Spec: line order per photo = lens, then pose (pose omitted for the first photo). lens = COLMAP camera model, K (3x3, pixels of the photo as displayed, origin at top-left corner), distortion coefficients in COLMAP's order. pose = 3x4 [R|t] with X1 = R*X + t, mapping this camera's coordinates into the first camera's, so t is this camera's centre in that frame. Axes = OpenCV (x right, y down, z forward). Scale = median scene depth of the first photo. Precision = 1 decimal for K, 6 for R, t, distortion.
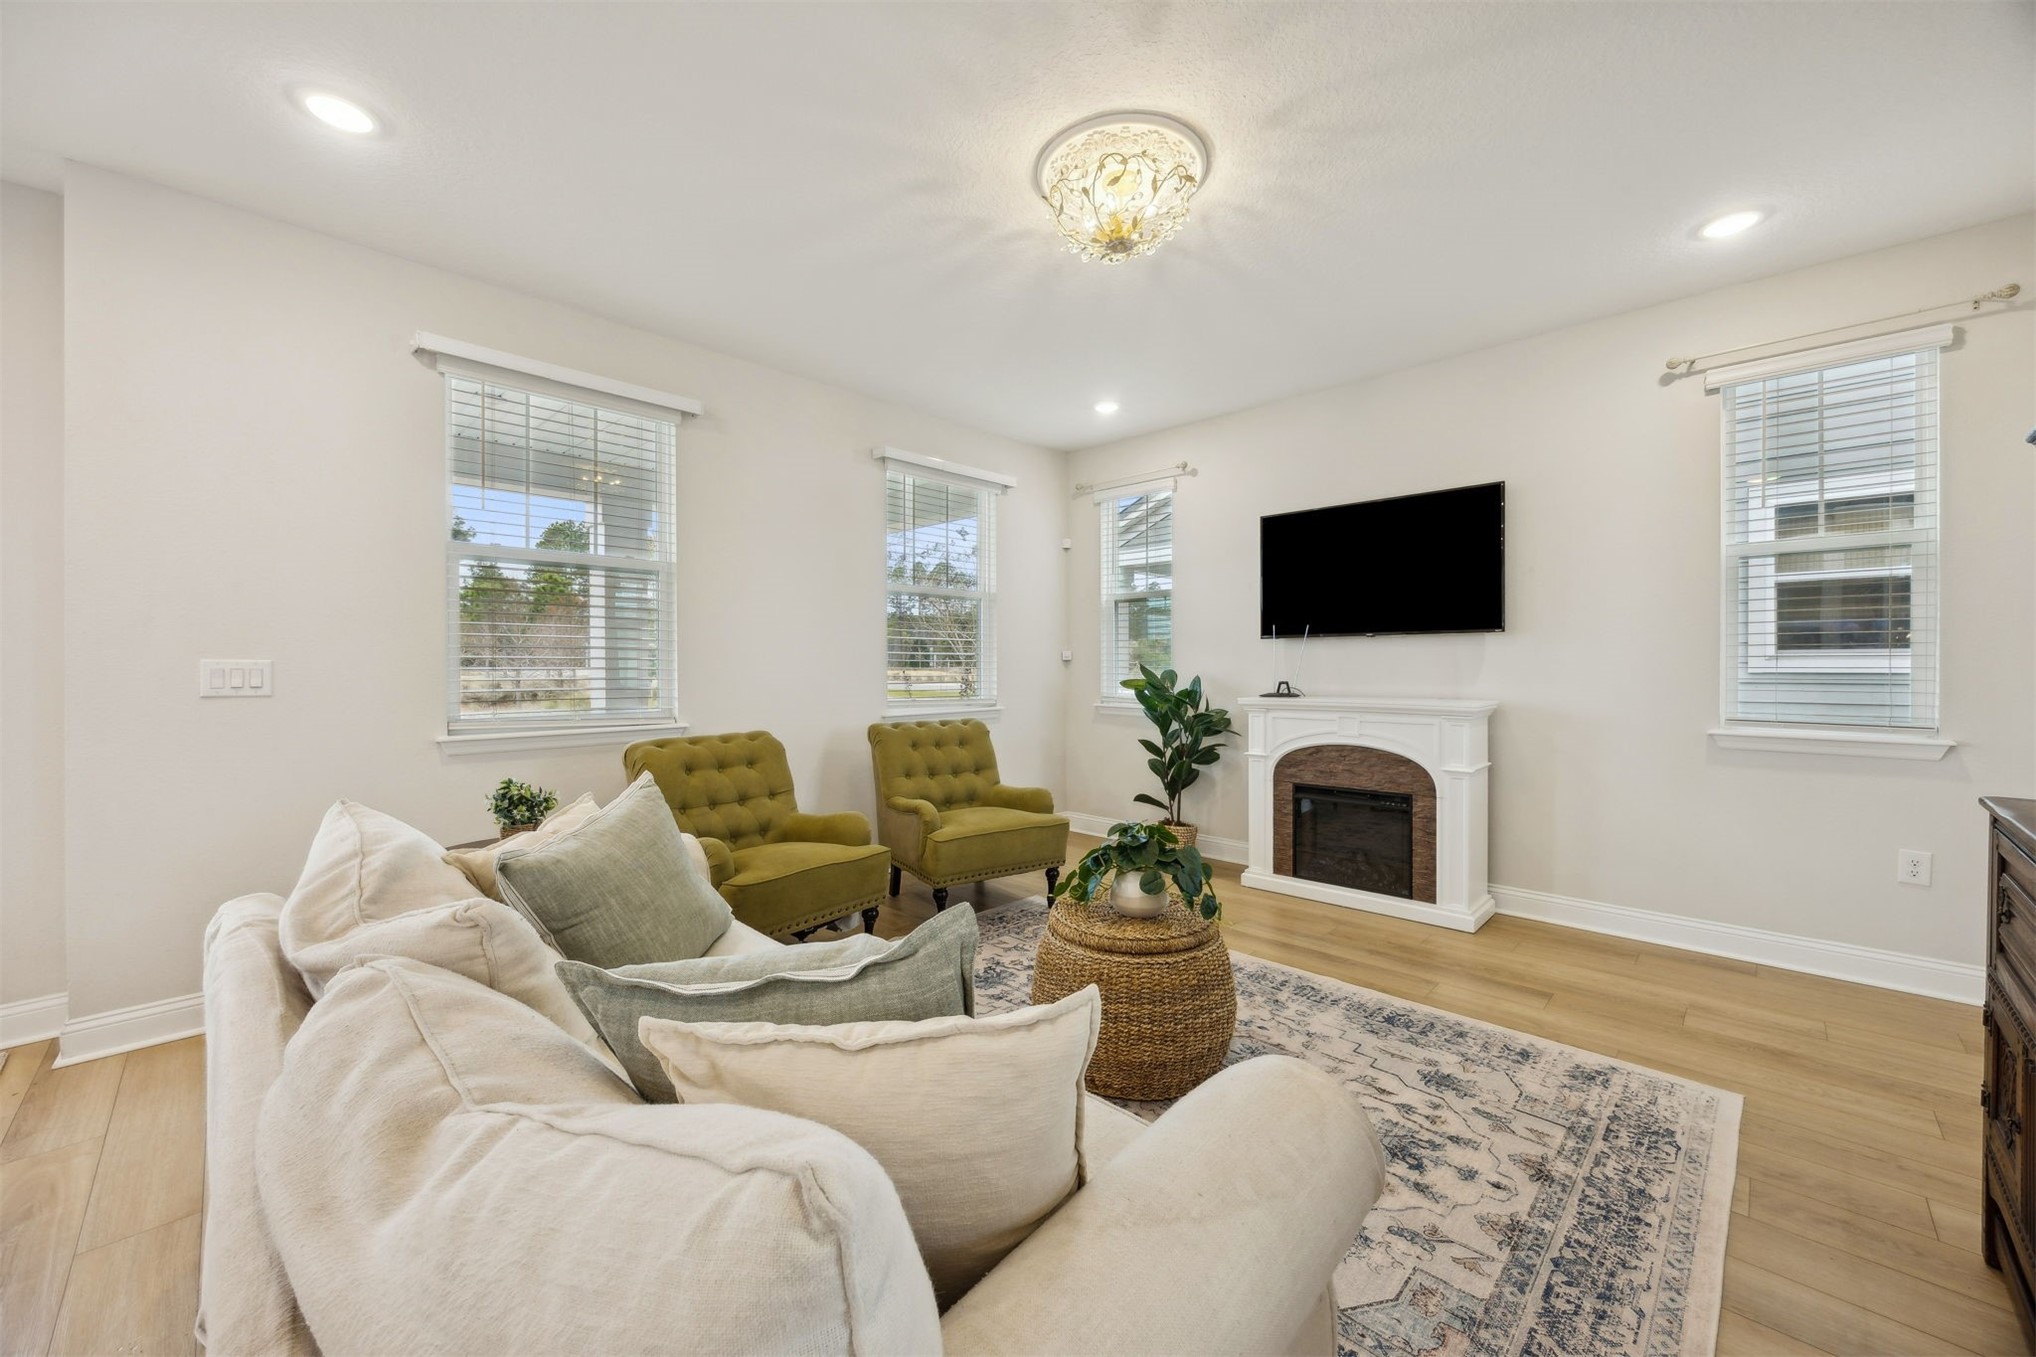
lens RADIAL K [[784.2, 0, 1025.5], [0, 784.2, 672.1], [0, 0, 1]] dist [-0.000249, -0.000321]
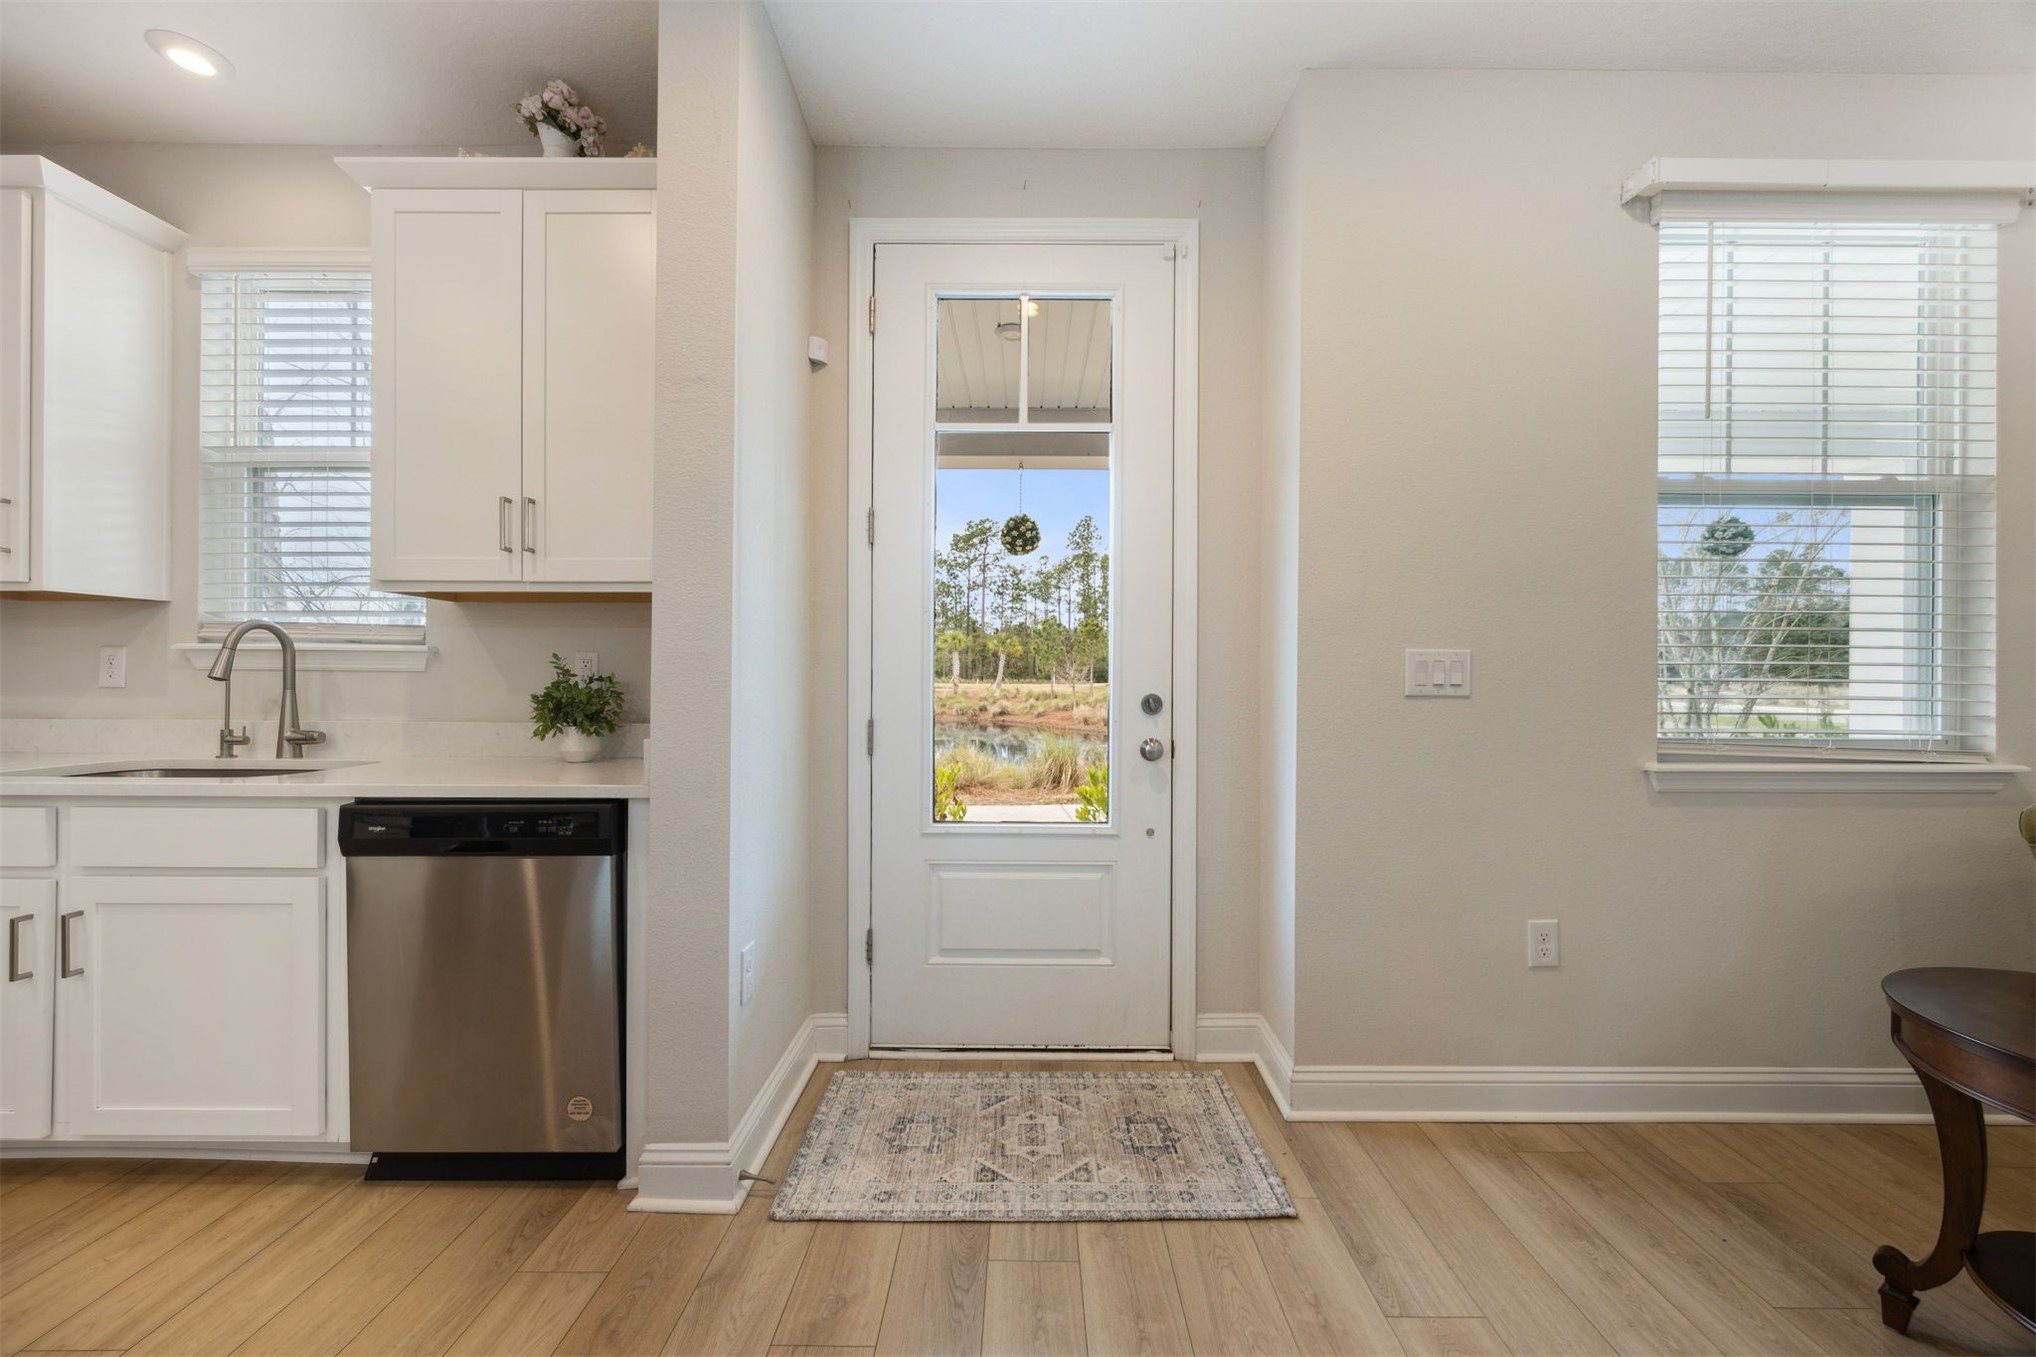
lens RADIAL K [[784.2, 0, 1016.7], [0, 784.2, 680.1], [0, 0, 1]] dist [-0.000249, -0.000321]
pose [[0.682779, 0.006400, -0.730597, -0.461920], [-0.013090, 0.999908, -0.003474, 0.014695], [0.730507, 0.011935, 0.682801, 0.102282]]
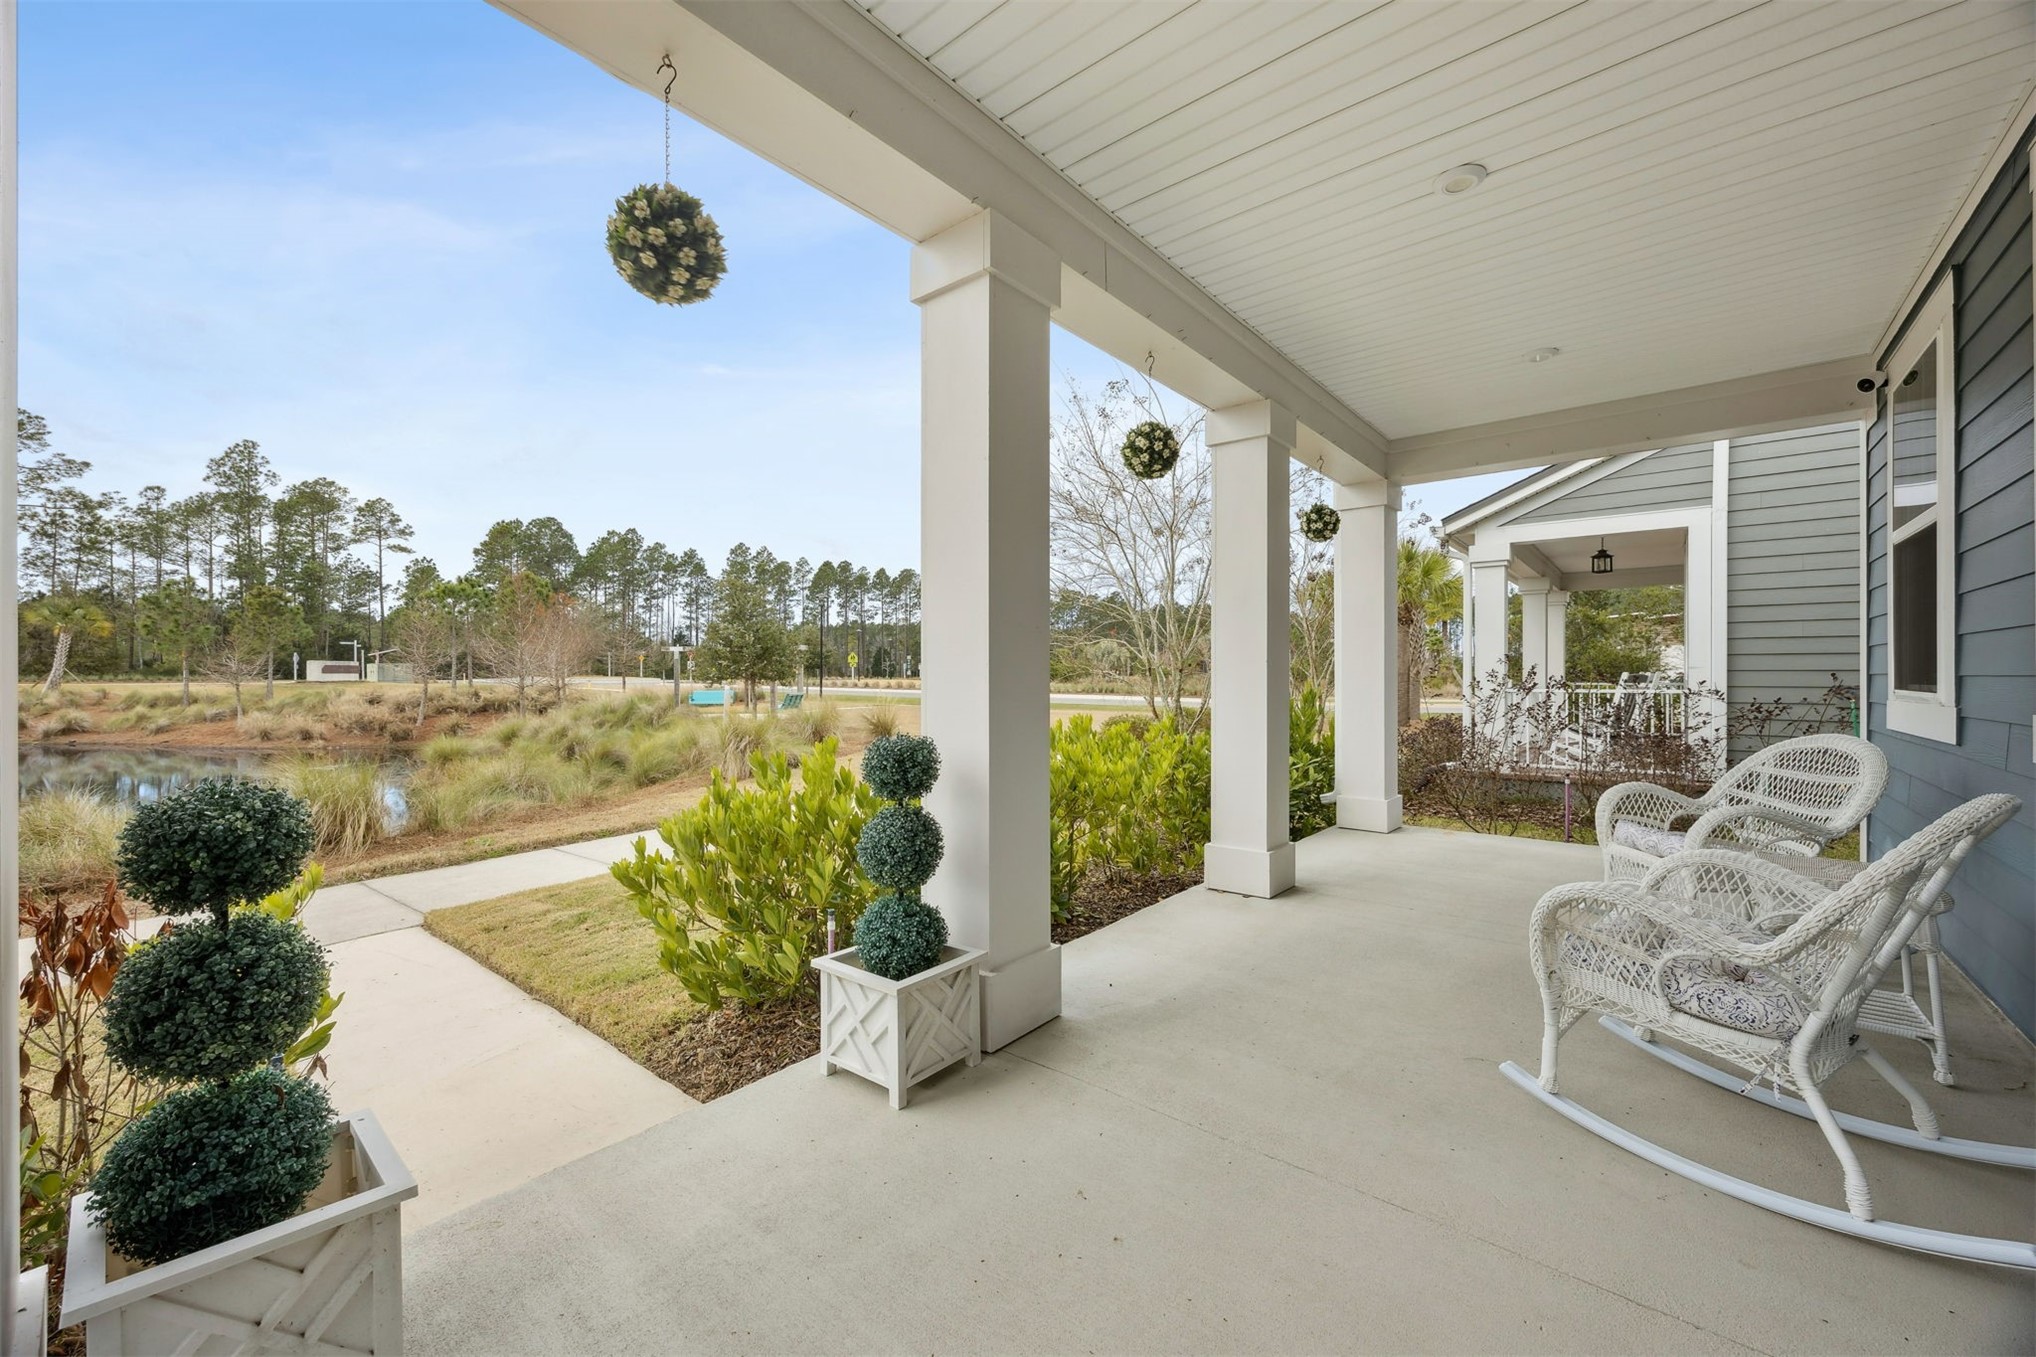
lens RADIAL K [[784.2, 0, 1024.7], [0, 784.2, 678.4], [0, 0, 1]] dist [-0.000249, -0.000321]
pose [[0.998138, -0.000243, 0.060994, -1.167330], [0.000534, 0.999989, -0.004766, 0.040412], [-0.060993, 0.004790, 0.998127, 0.464724]]
